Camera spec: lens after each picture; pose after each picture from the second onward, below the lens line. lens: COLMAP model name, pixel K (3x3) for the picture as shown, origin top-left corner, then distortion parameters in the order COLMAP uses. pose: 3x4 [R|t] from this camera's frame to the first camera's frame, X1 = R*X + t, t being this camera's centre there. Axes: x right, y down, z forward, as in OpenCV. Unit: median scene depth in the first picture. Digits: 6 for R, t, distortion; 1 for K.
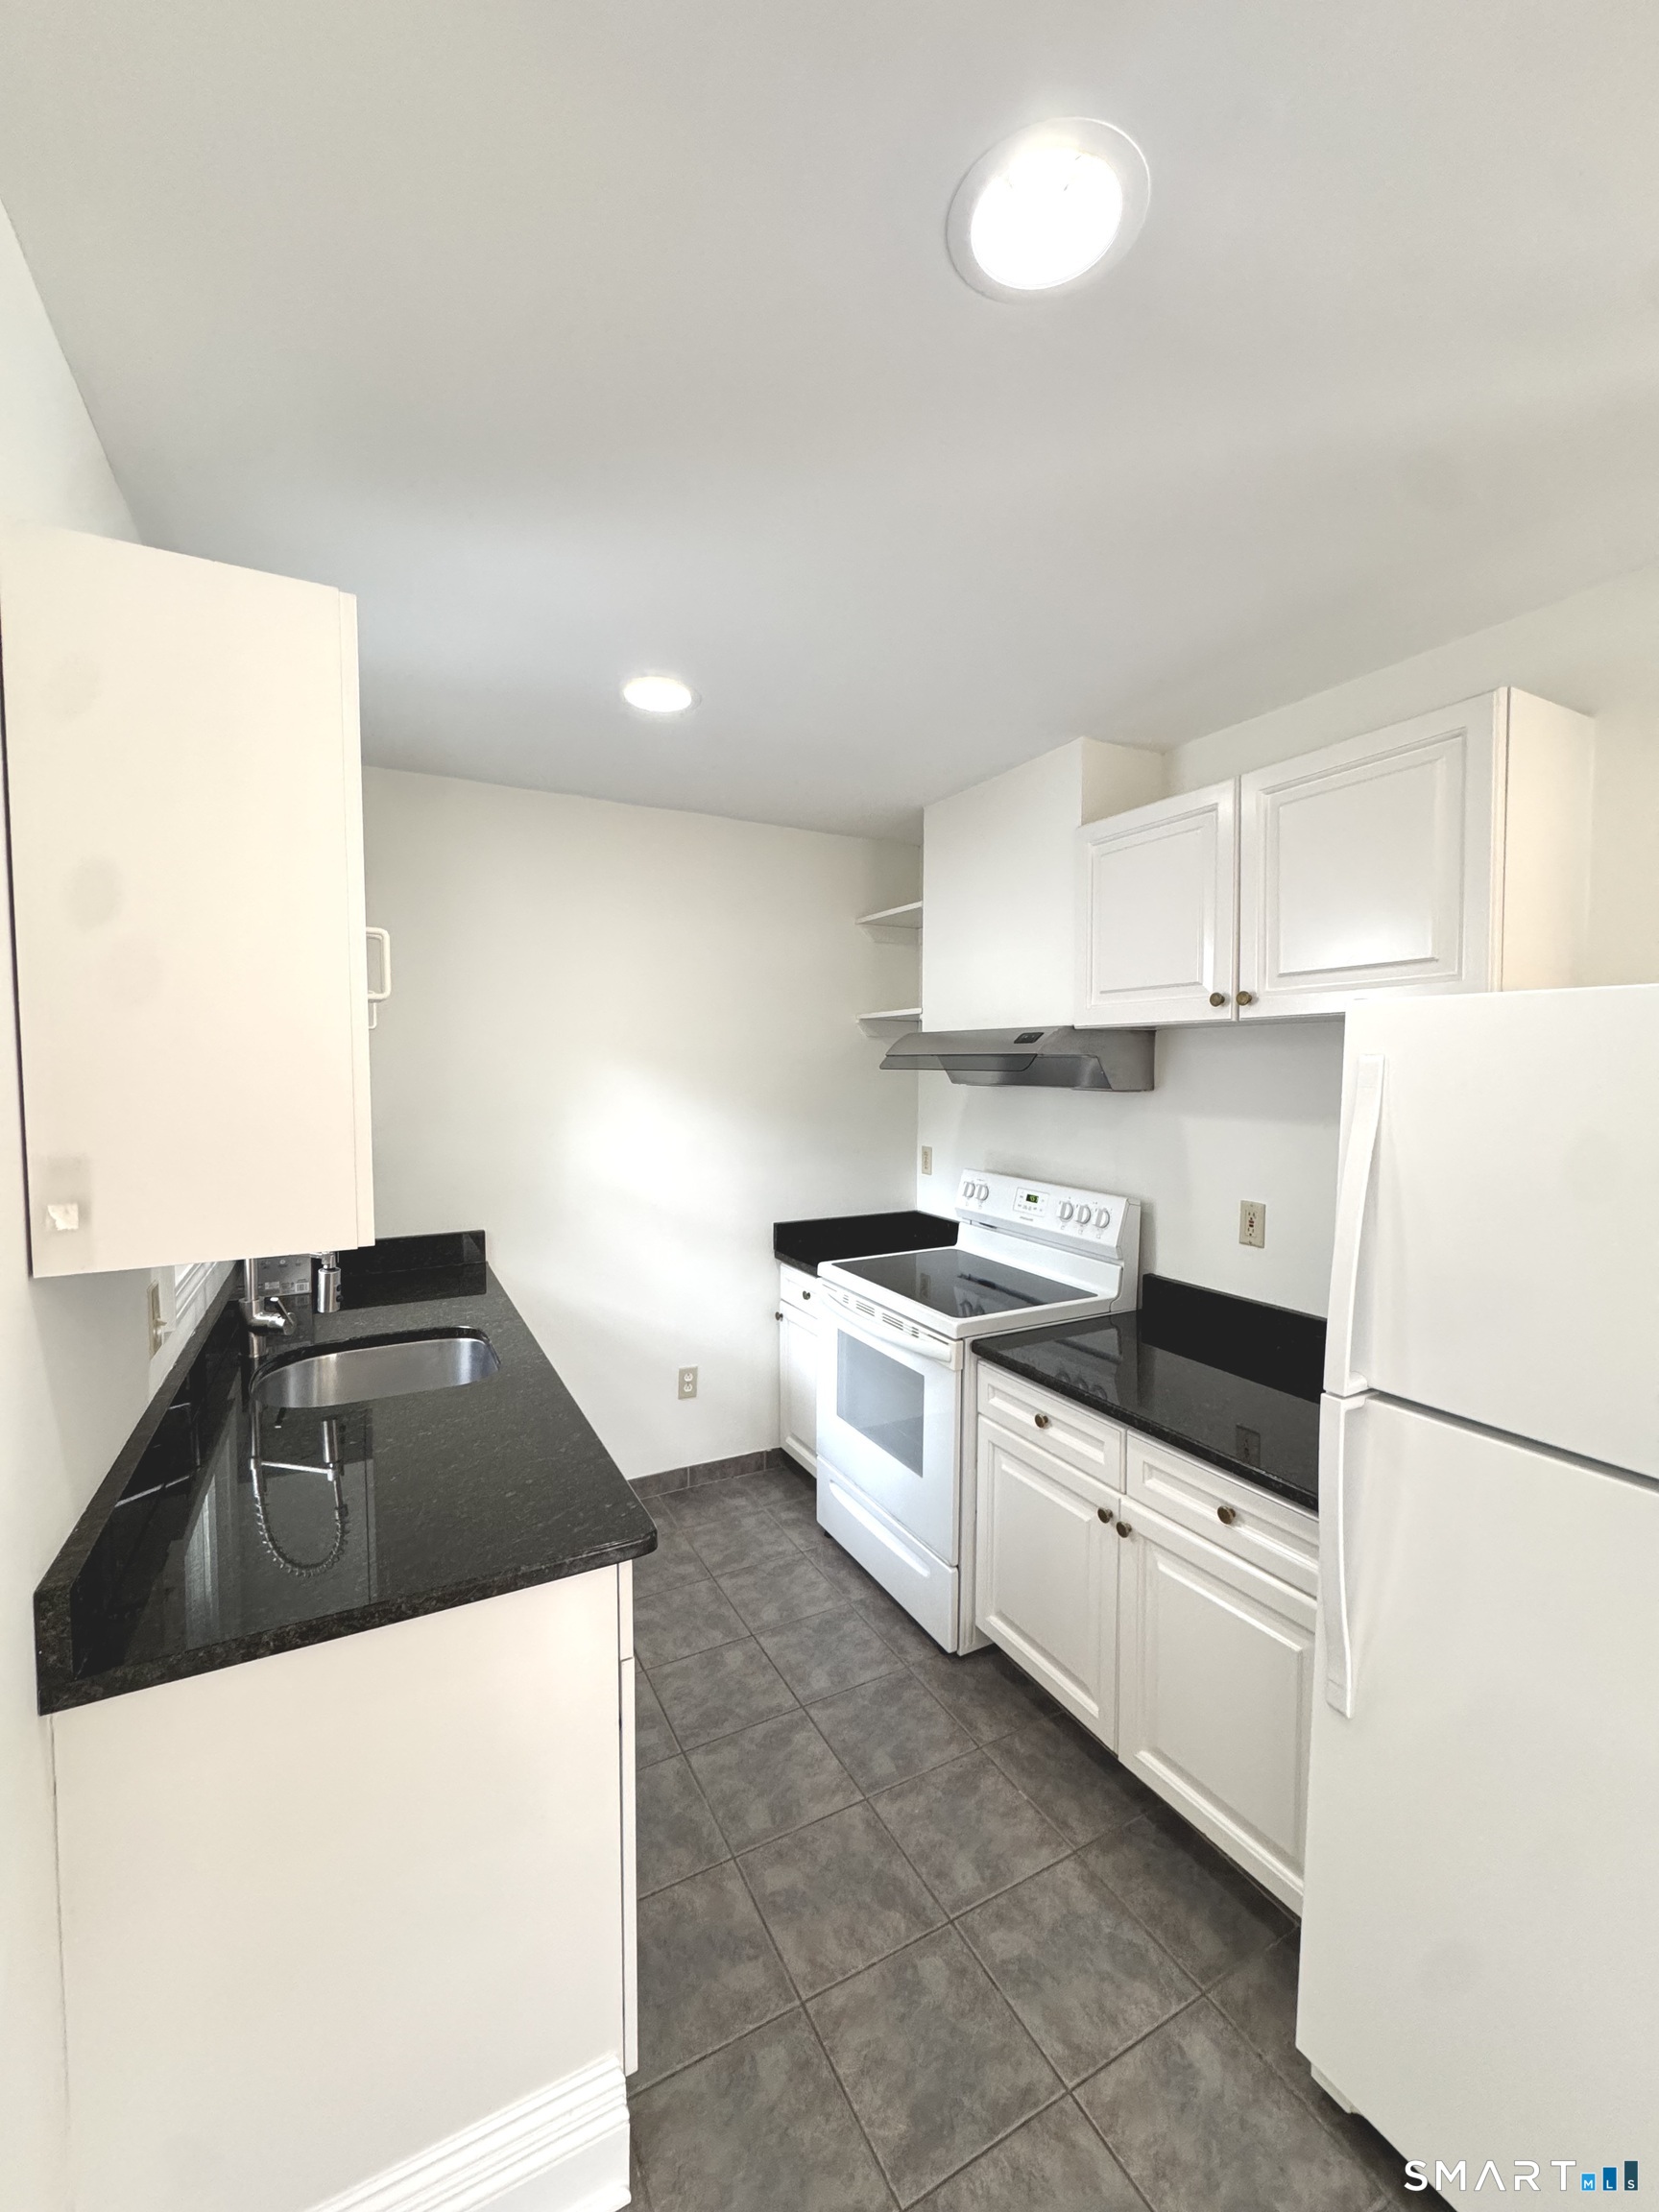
lens RADIAL K [[880.2, 0, 826.7], [0, 880.2, 1103.9], [0, 0, 1]] dist [-0.008073, 0.000817]
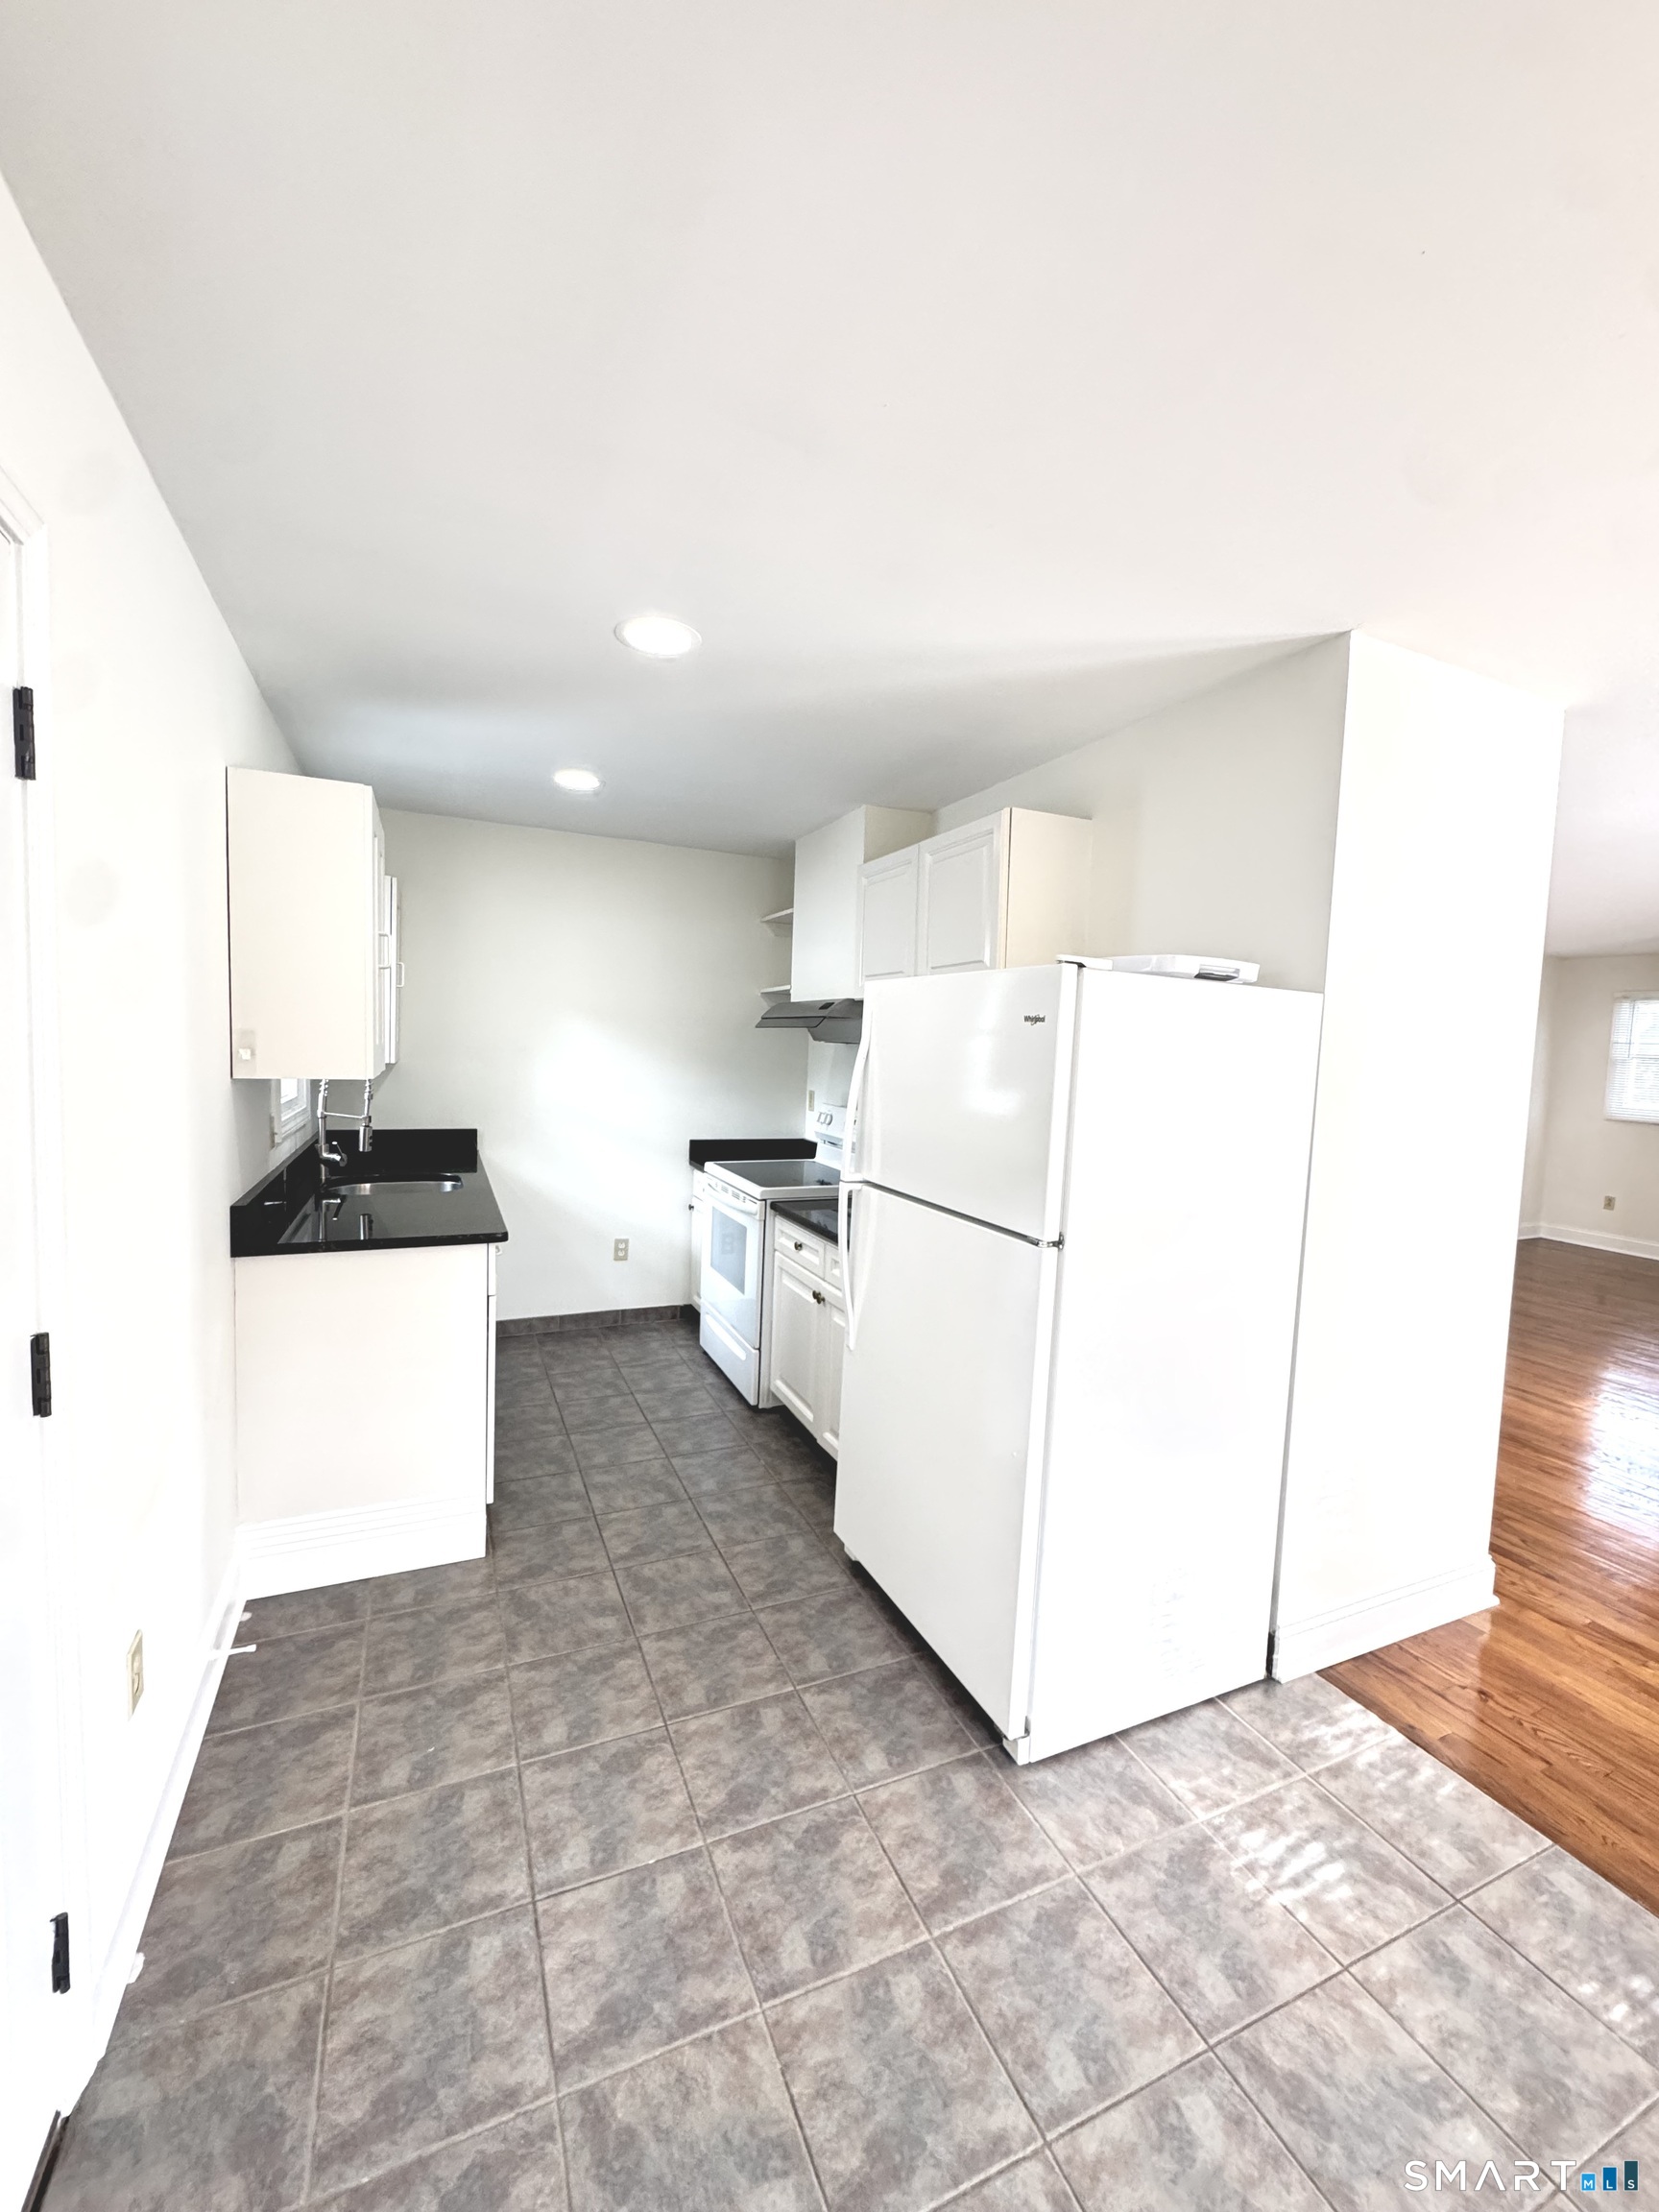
lens RADIAL K [[880.2, 0, 826.7], [0, 880.2, 1103.9], [0, 0, 1]] dist [-0.008073, 0.000817]
pose [[0.997124, 0.038150, -0.065484, 0.355006], [-0.036783, 0.999082, 0.021945, 0.061736], [0.066261, -0.019473, 0.997612, -0.521785]]
